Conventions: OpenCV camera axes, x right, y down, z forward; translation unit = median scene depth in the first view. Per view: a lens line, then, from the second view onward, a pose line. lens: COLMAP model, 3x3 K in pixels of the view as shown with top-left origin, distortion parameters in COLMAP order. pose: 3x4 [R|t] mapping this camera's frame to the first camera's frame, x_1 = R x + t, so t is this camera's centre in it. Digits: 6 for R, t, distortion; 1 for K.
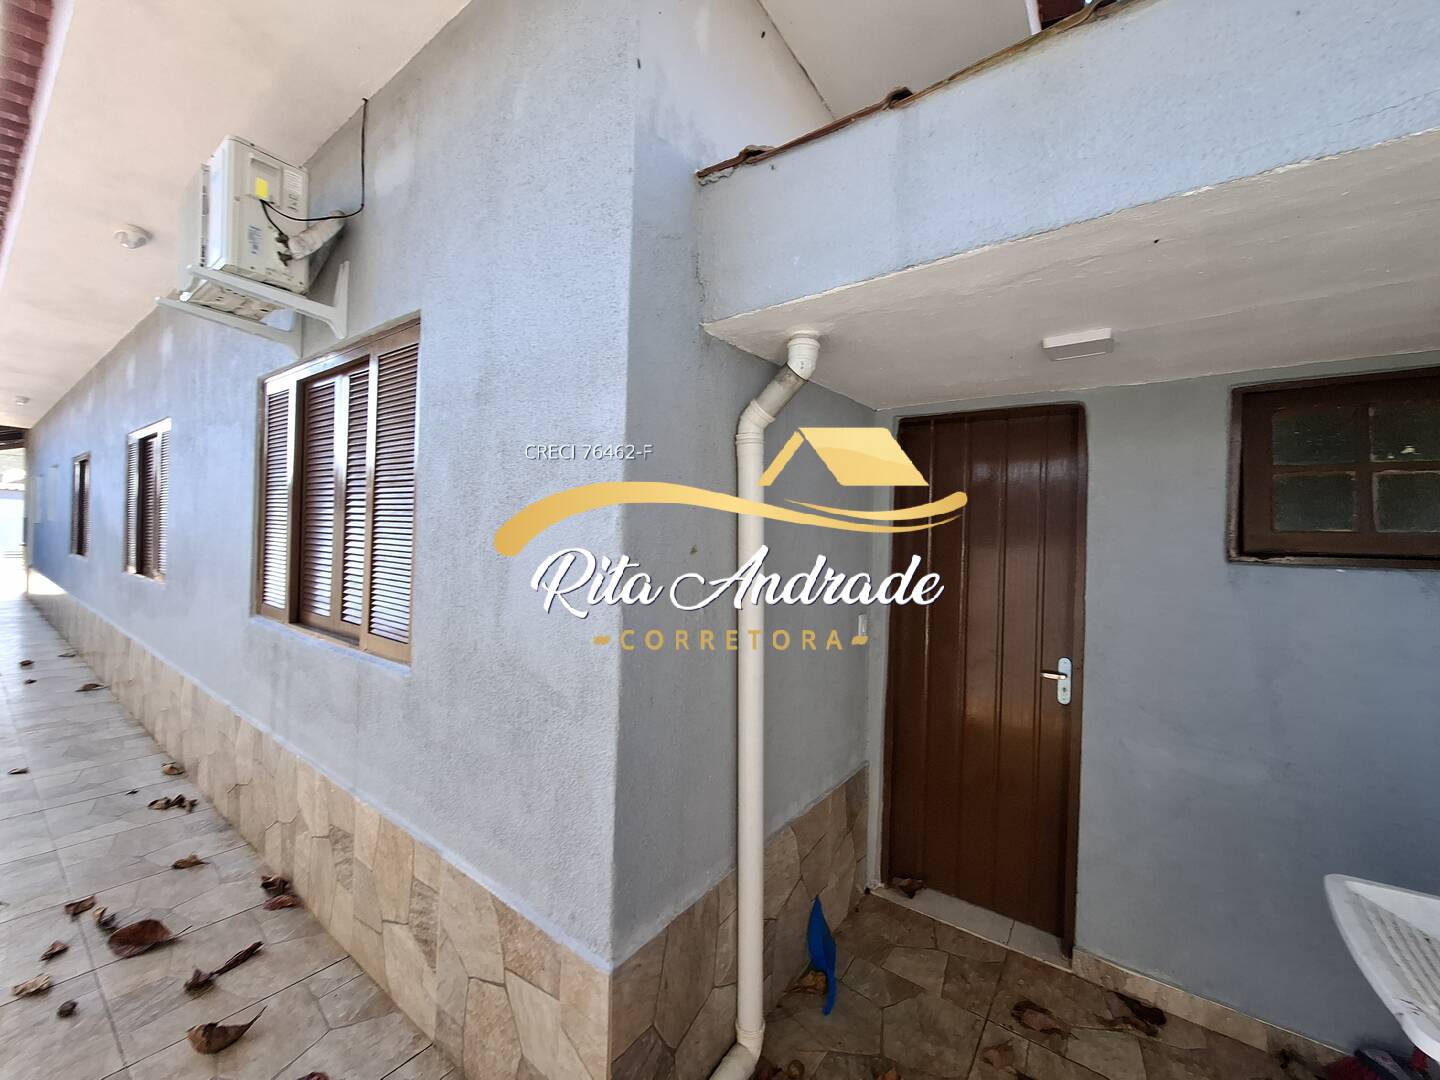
lens RADIAL K [[578.5, 0, 706.8], [0, 578.5, 533.4], [0, 0, 1]] dist [-0.003097, -0.000043]
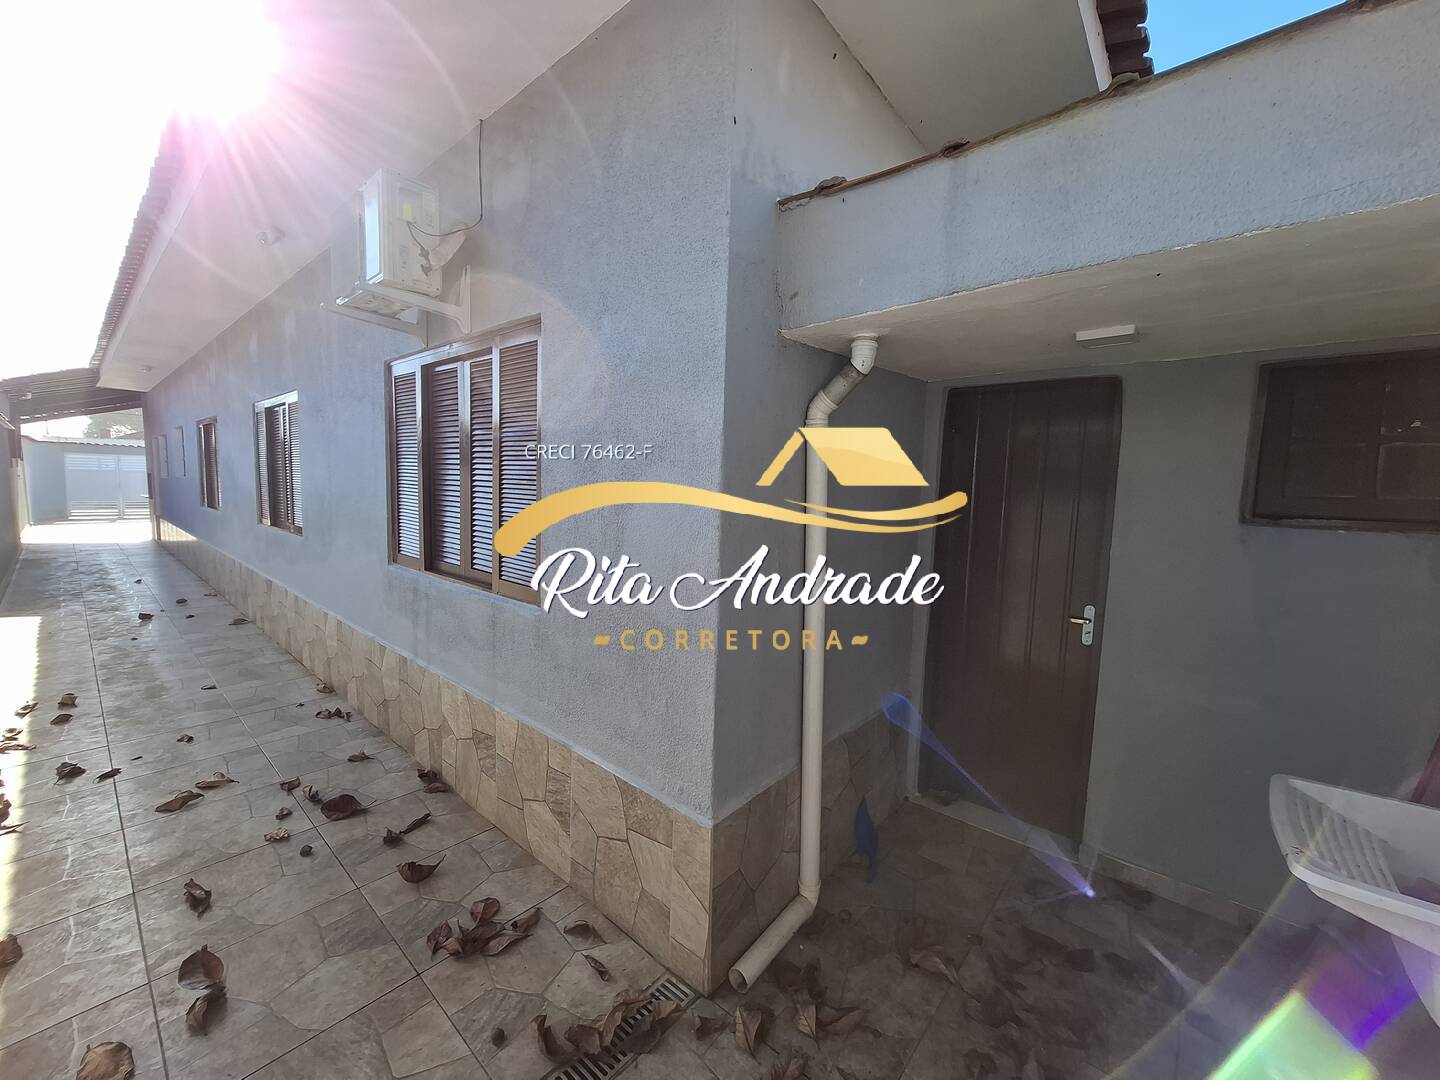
lens RADIAL K [[569.0, 0, 720.0], [0, 569.0, 540.0], [0, 0, 1]] dist [0.001520, 0.000025]
pose [[0.998060, 0.003552, -0.062157, -0.043426], [0.002866, 0.994692, 0.102855, -0.036194], [0.062192, -0.102834, 0.992752, -0.175210]]
